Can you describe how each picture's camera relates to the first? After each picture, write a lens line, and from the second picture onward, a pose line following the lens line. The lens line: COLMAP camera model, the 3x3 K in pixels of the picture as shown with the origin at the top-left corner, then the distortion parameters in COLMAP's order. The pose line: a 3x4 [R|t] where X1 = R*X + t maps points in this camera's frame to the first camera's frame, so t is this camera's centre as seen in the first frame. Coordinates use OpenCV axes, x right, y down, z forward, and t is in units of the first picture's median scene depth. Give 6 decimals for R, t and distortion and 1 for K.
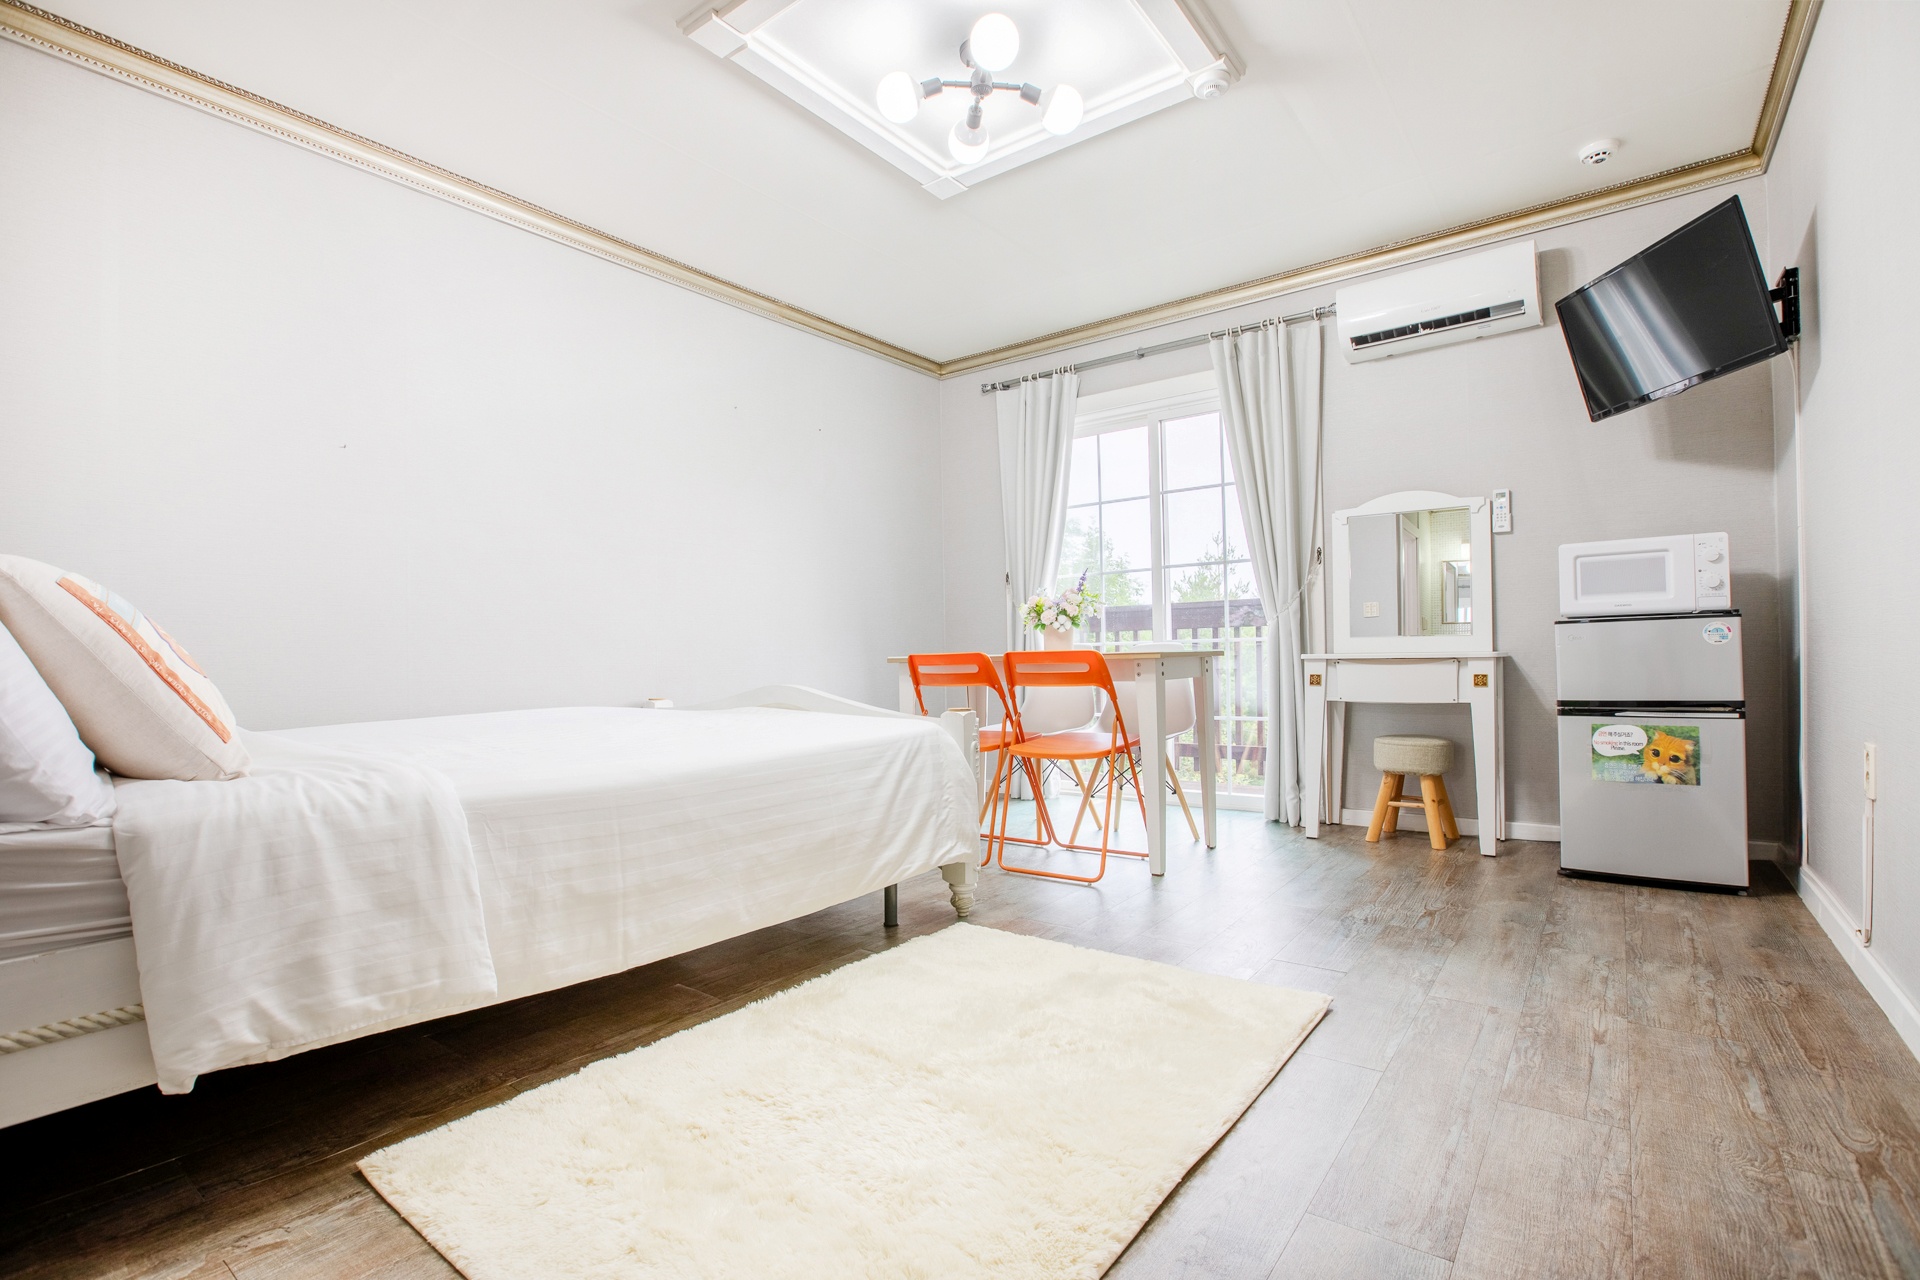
lens RADIAL K [[884.3, 0, 961.8], [0, 884.3, 647.0], [0, 0, 1]] dist [-0.038442, 0.013947]
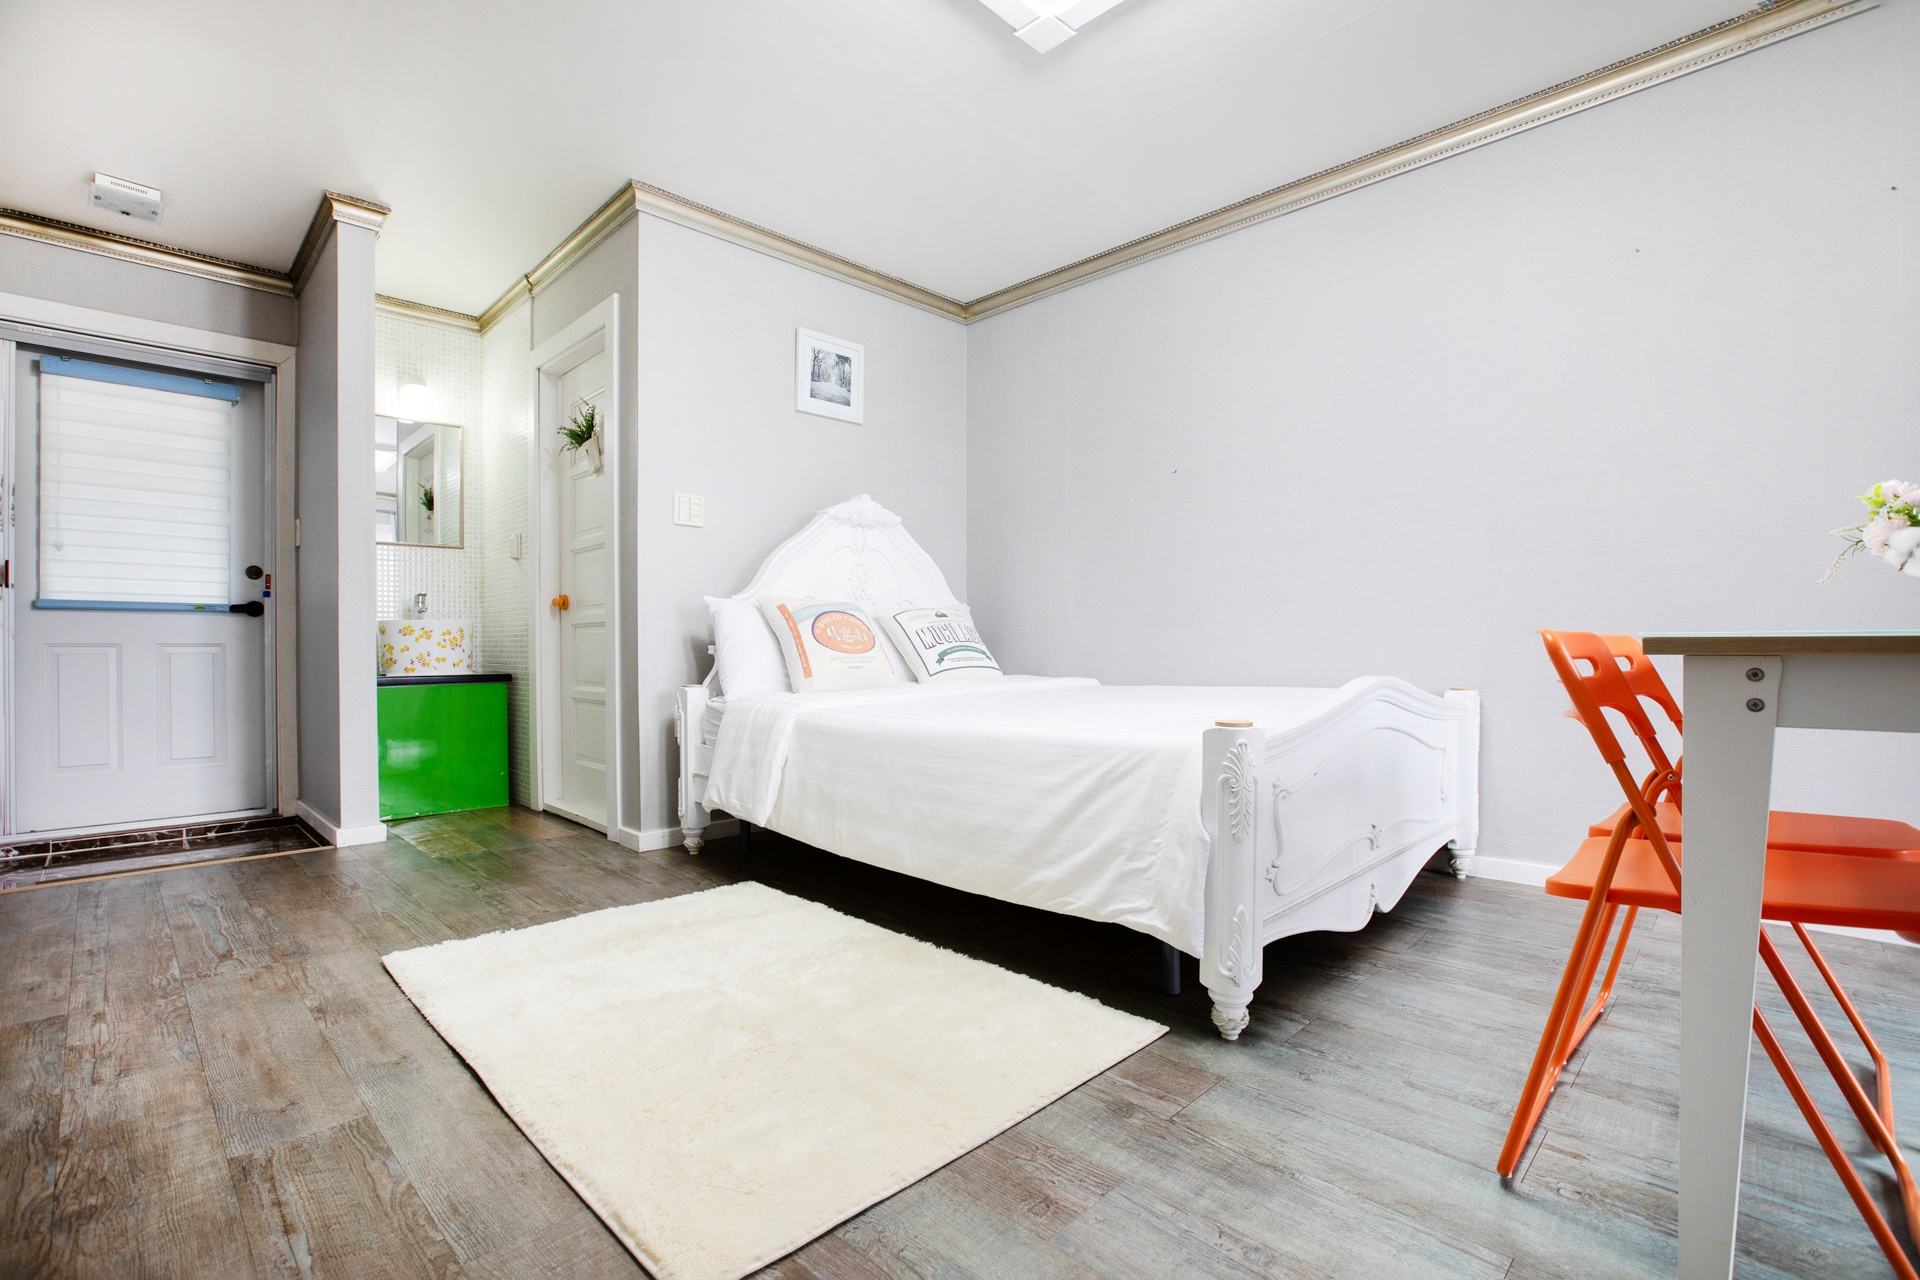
lens RADIAL K [[884.3, 0, 963.7], [0, 884.3, 636.4], [0, 0, 1]] dist [-0.038442, 0.013947]
pose [[-0.136868, 0.003309, -0.990584, 1.184220], [0.015004, 0.999887, 0.001267, 0.004252], [0.990476, -0.014689, -0.136902, 1.593697]]
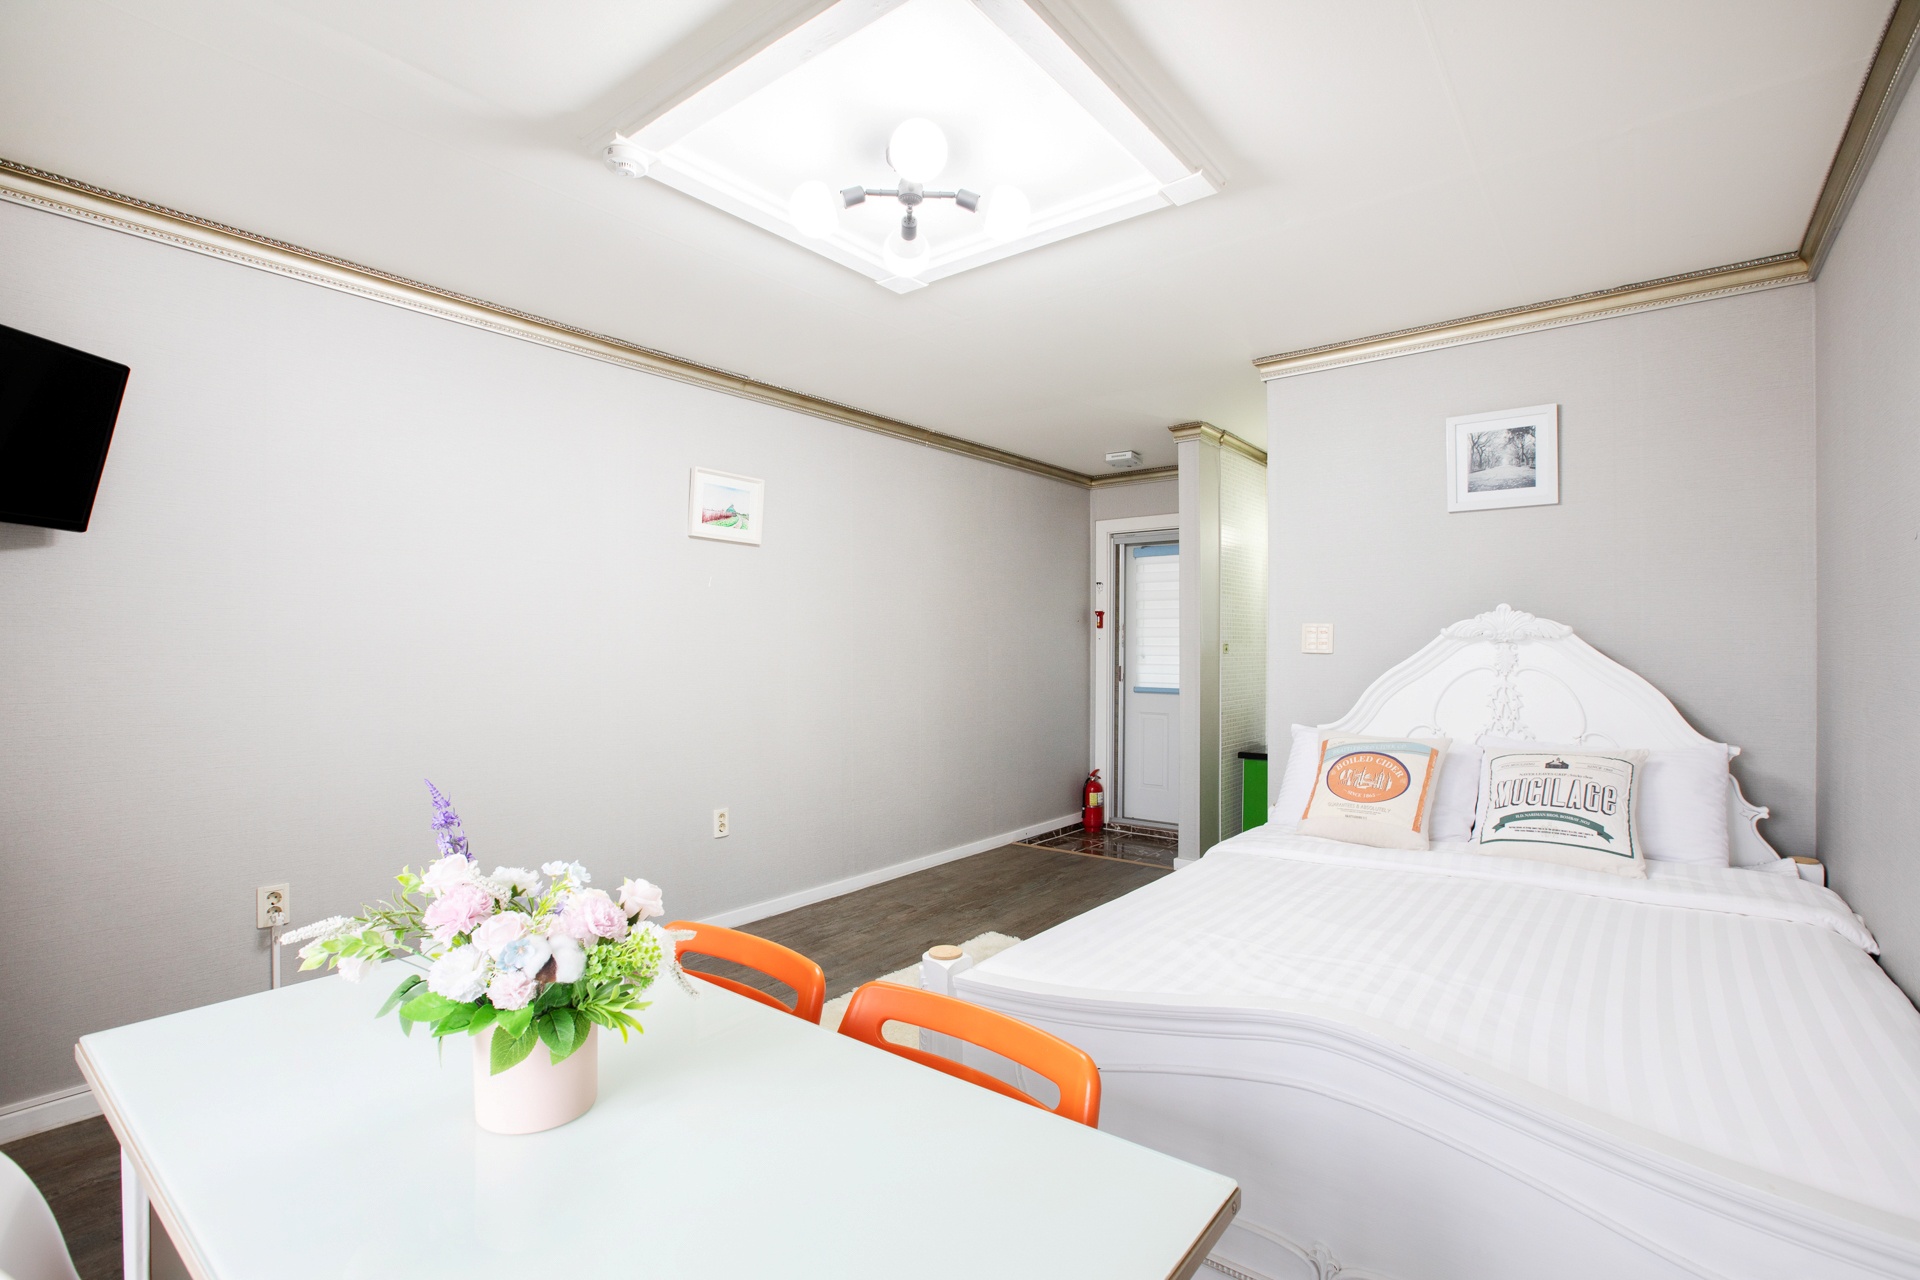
lens RADIAL K [[884.3, 0, 956.9], [0, 884.3, 645.4], [0, 0, 1]] dist [-0.038442, 0.013947]
pose [[-0.999747, 0.012108, 0.018979, 0.596983], [0.011906, 0.999872, -0.010730, -0.141551], [-0.019107, -0.010501, -0.999762, 2.289829]]
